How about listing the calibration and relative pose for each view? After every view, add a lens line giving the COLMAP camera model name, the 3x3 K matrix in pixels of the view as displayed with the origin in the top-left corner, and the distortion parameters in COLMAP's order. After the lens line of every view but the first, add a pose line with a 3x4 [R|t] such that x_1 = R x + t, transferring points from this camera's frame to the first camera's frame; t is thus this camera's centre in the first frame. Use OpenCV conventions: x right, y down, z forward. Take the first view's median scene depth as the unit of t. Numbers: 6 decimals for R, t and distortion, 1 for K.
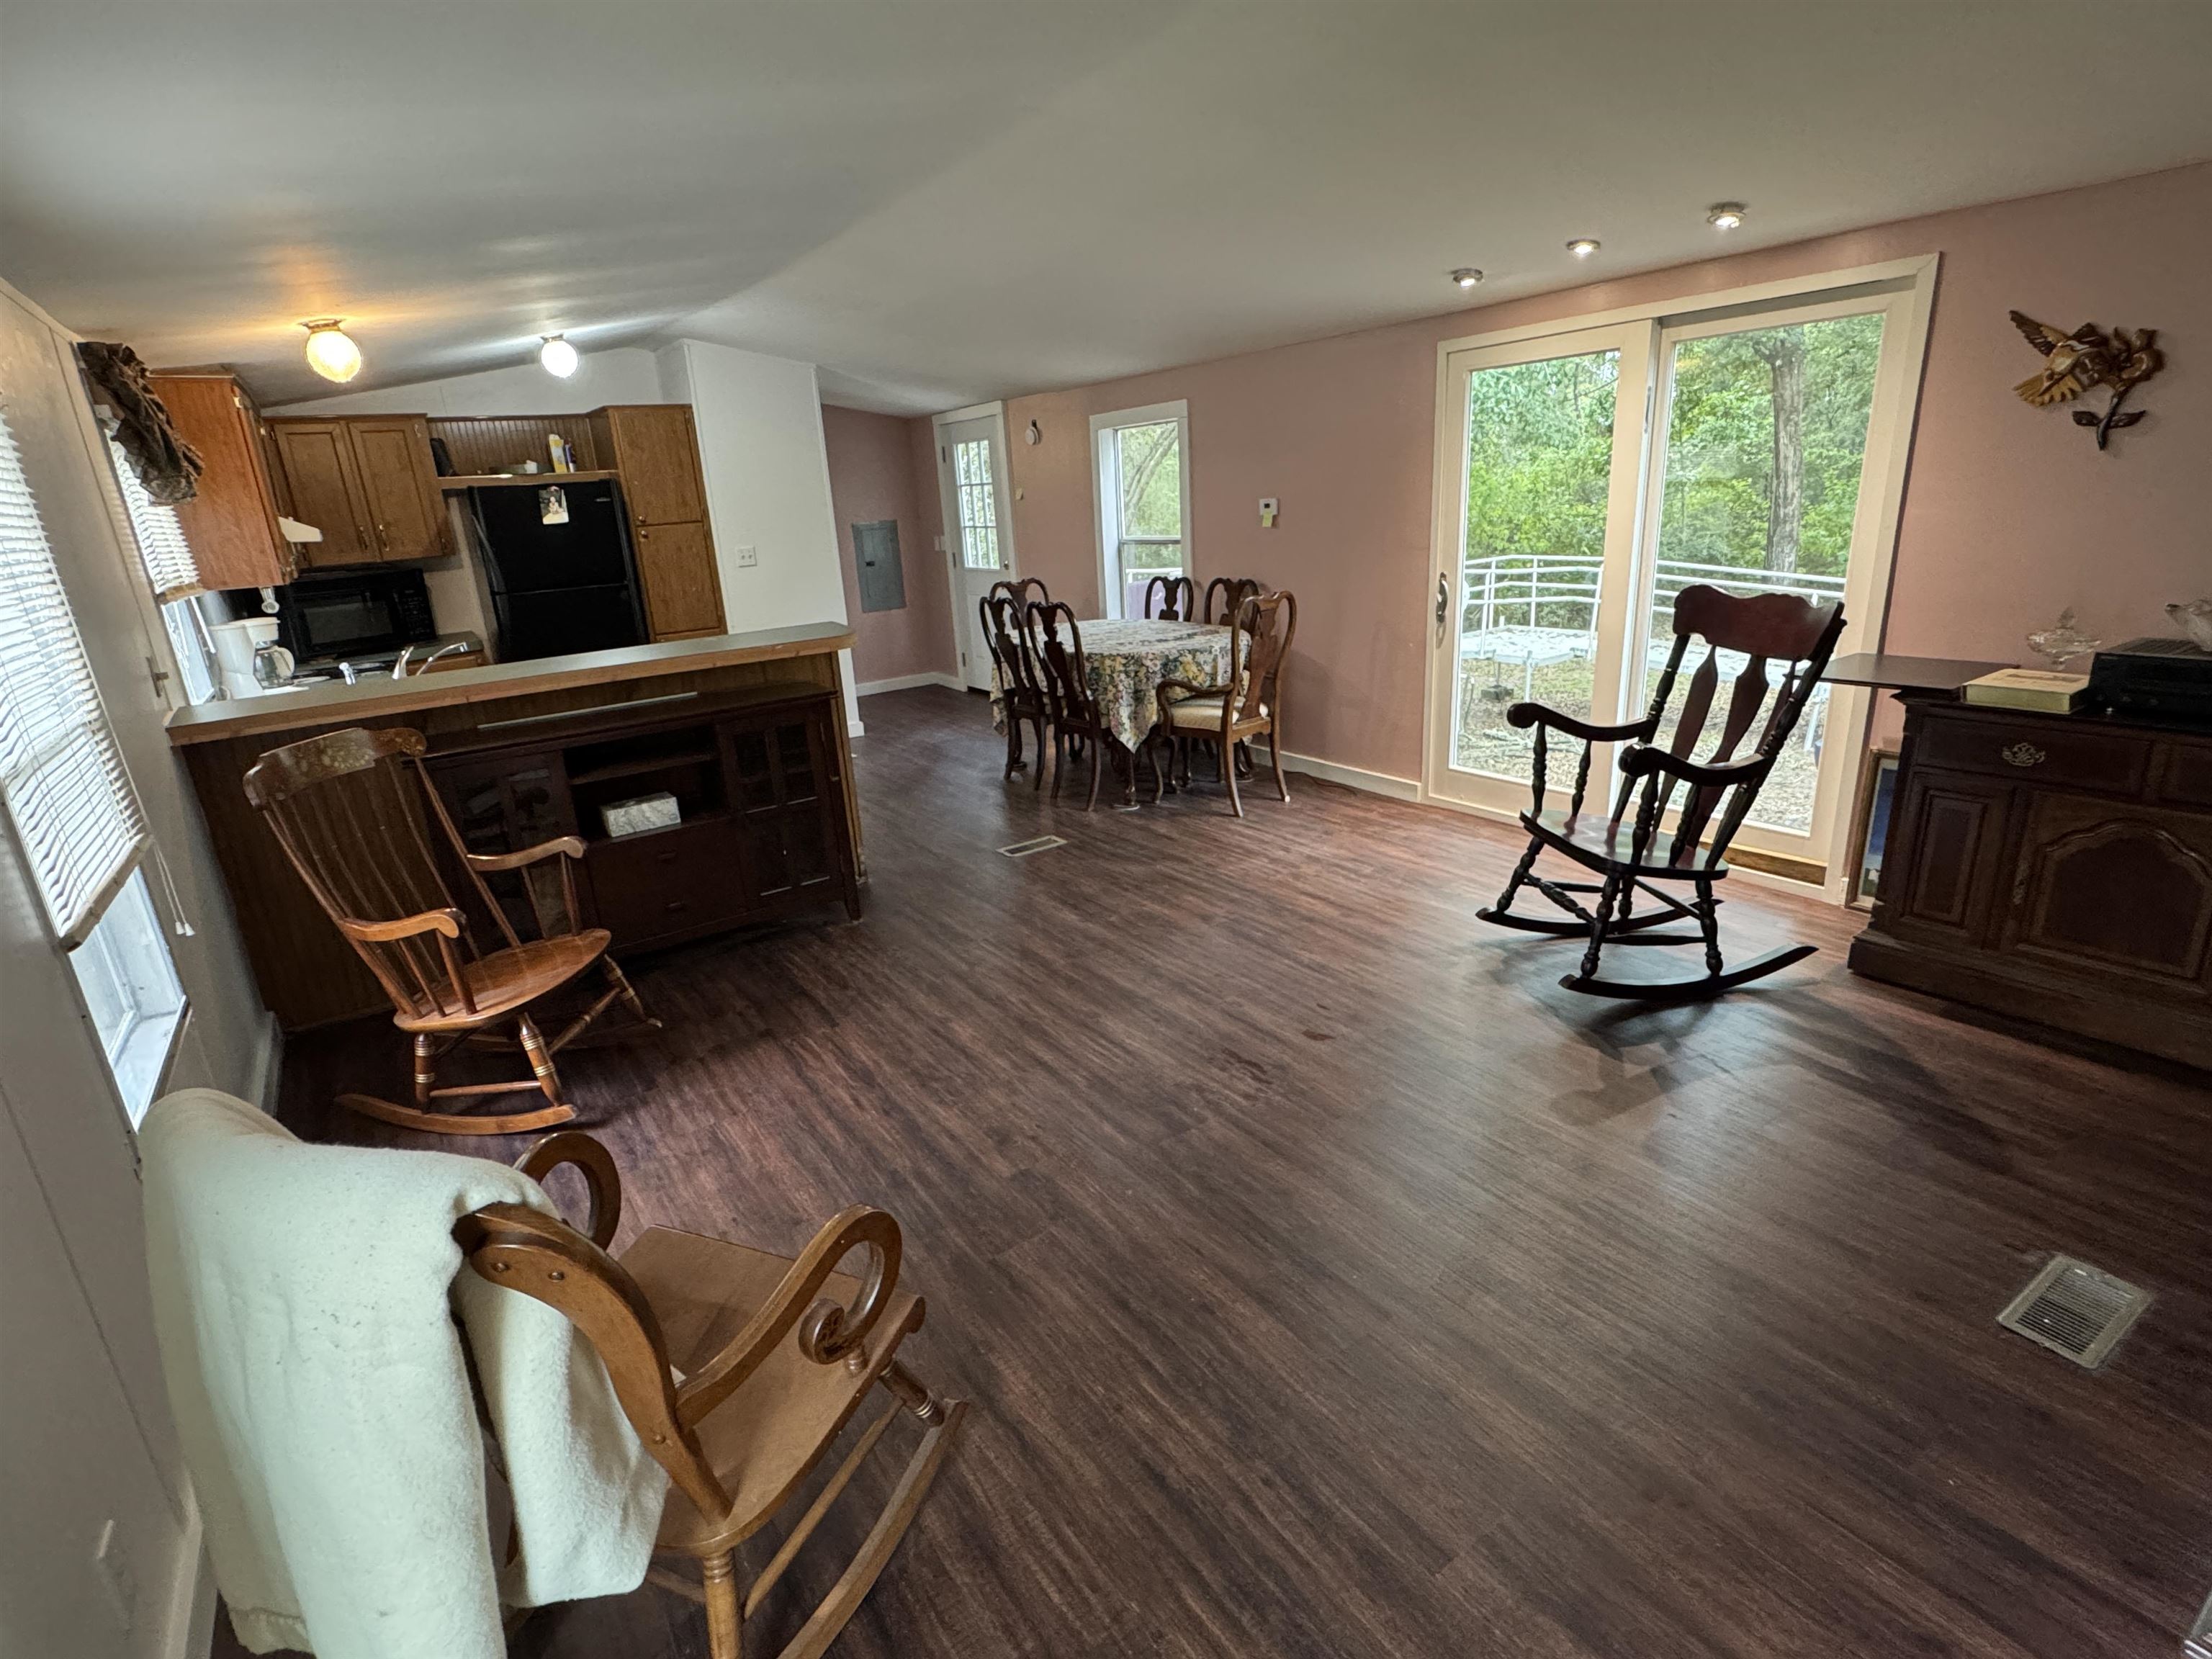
lens RADIAL K [[1110.2, 0, 1112.7], [0, 1110.2, 824.6], [0, 0, 1]] dist [-0.002026, 0.001309]
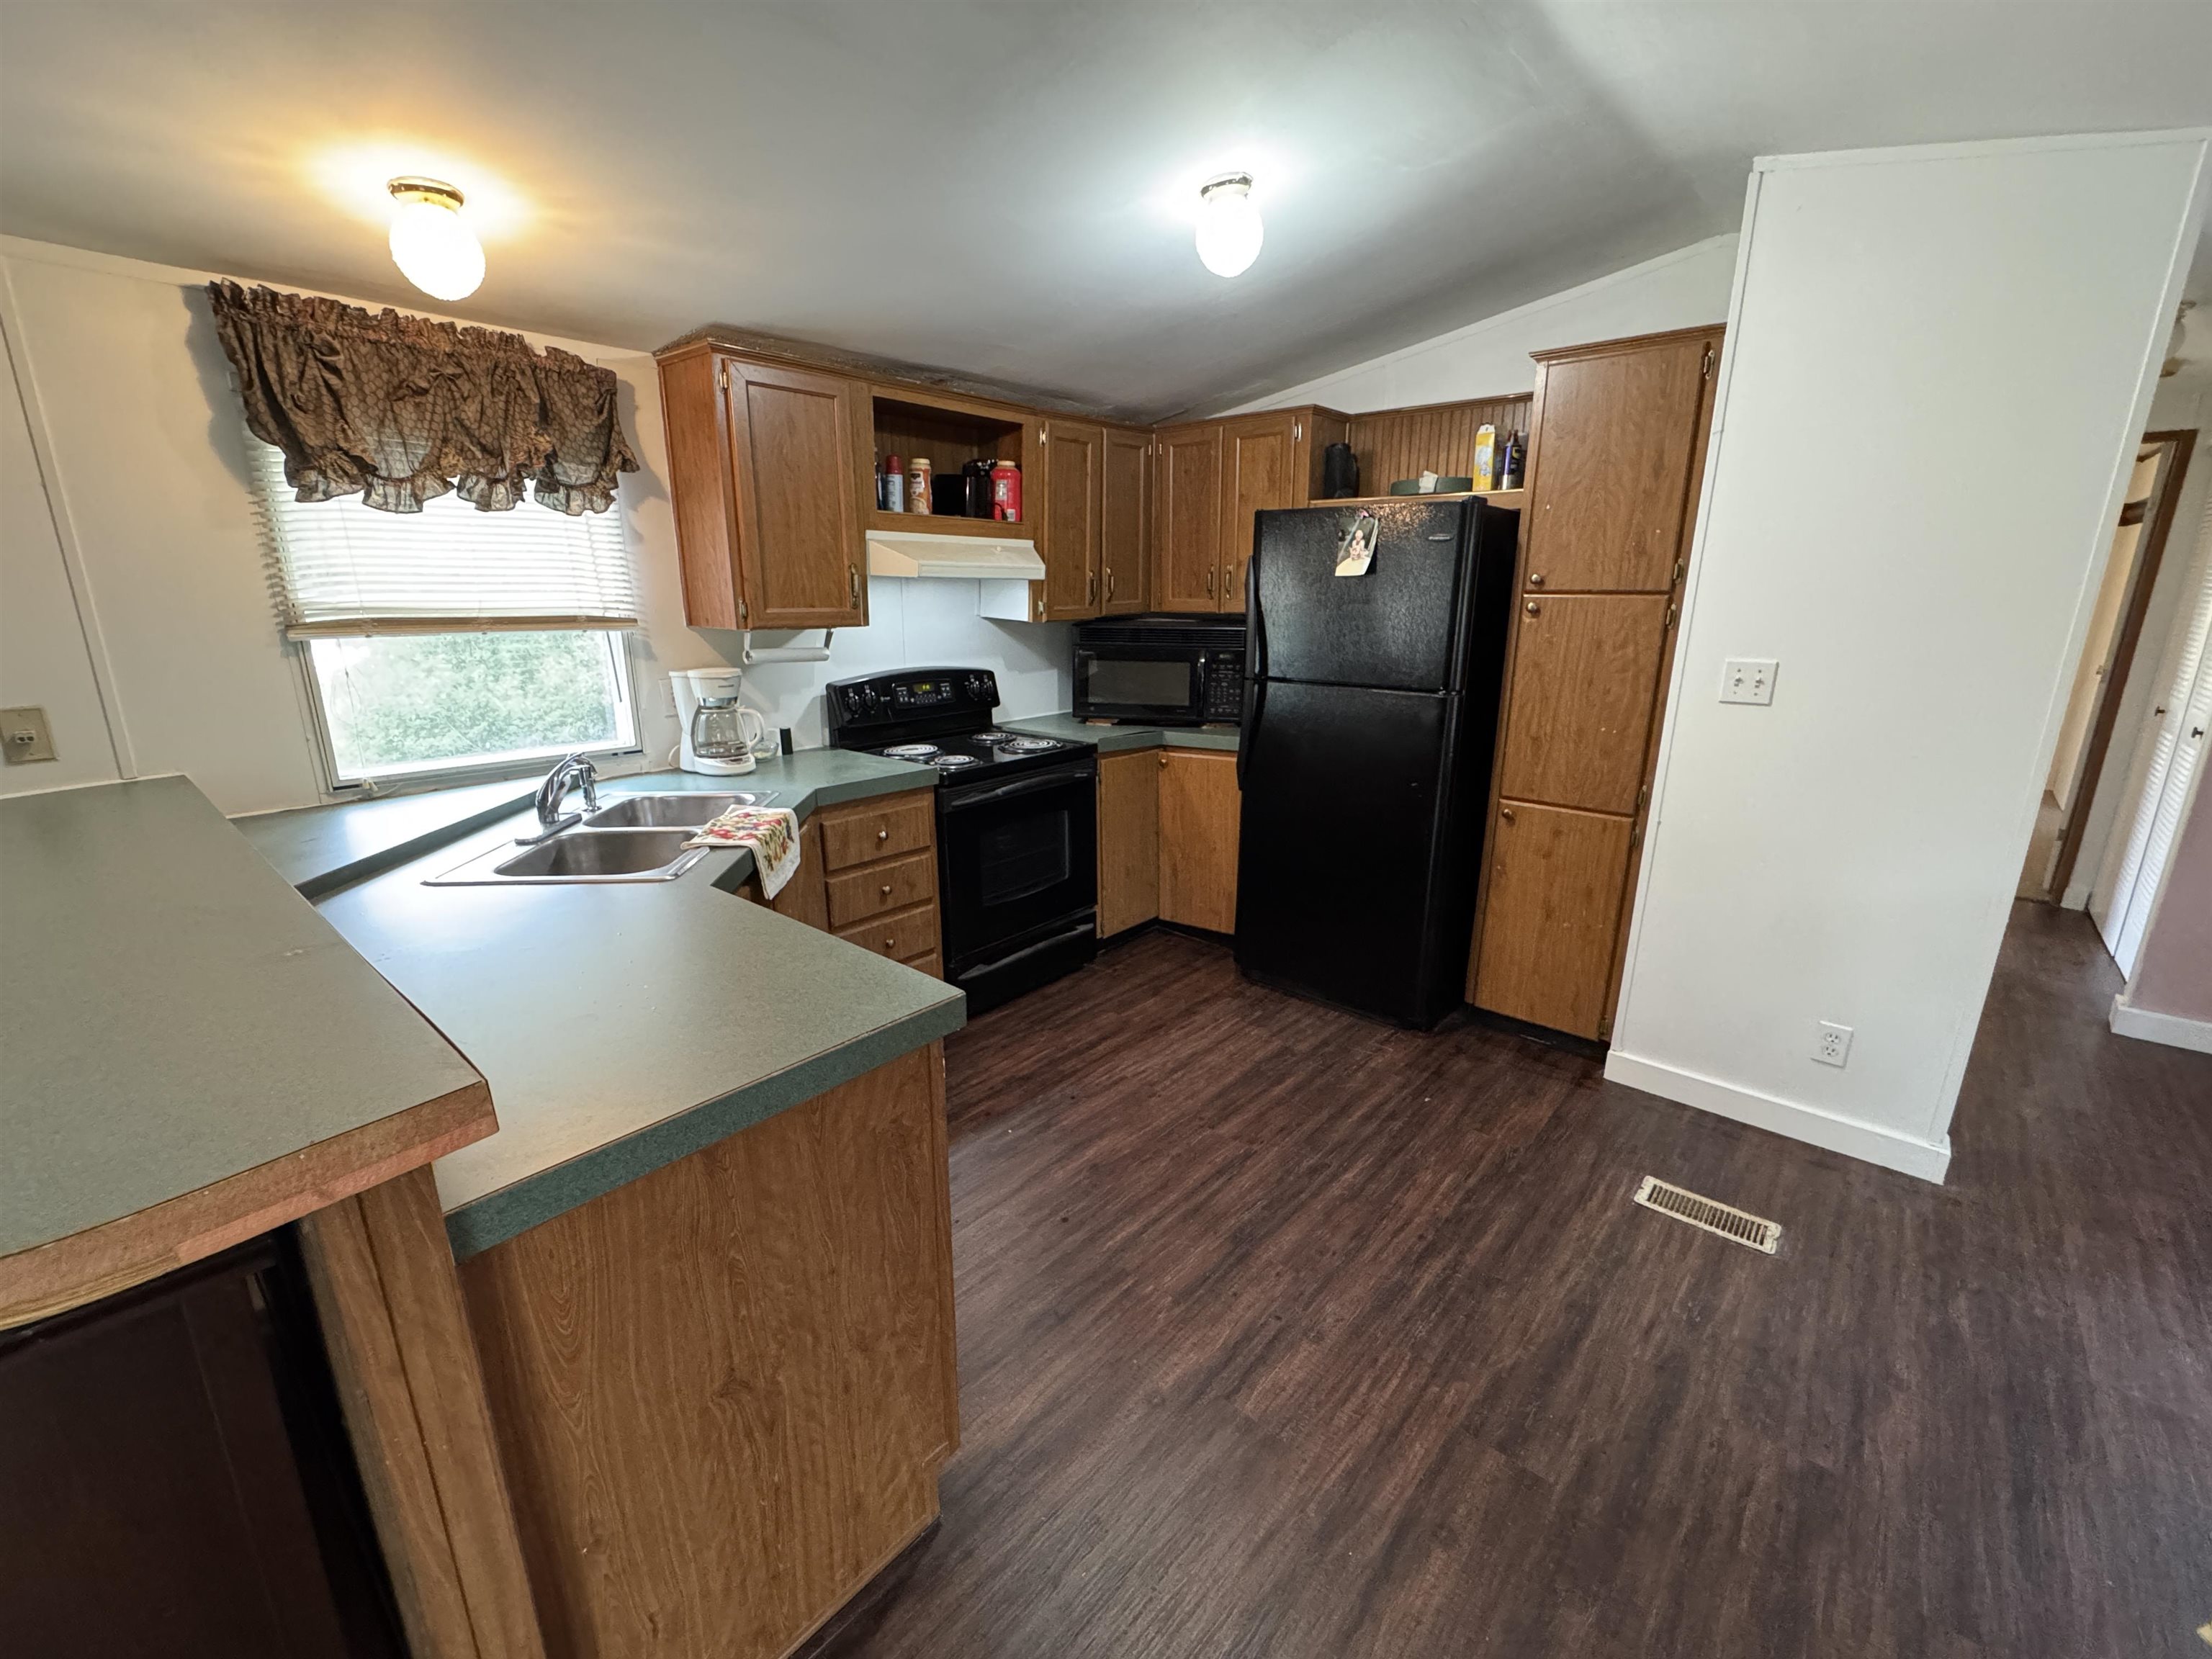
lens RADIAL K [[899.5, 0, 1106.2], [0, 899.5, 817.1], [0, 0, 1]] dist [-0.001855, -0.000031]
pose [[0.248458, 0.301472, -0.920534, -0.082595], [-0.300313, 0.927481, 0.222691, -0.274529], [0.920913, 0.221119, 0.320976, 0.943648]]
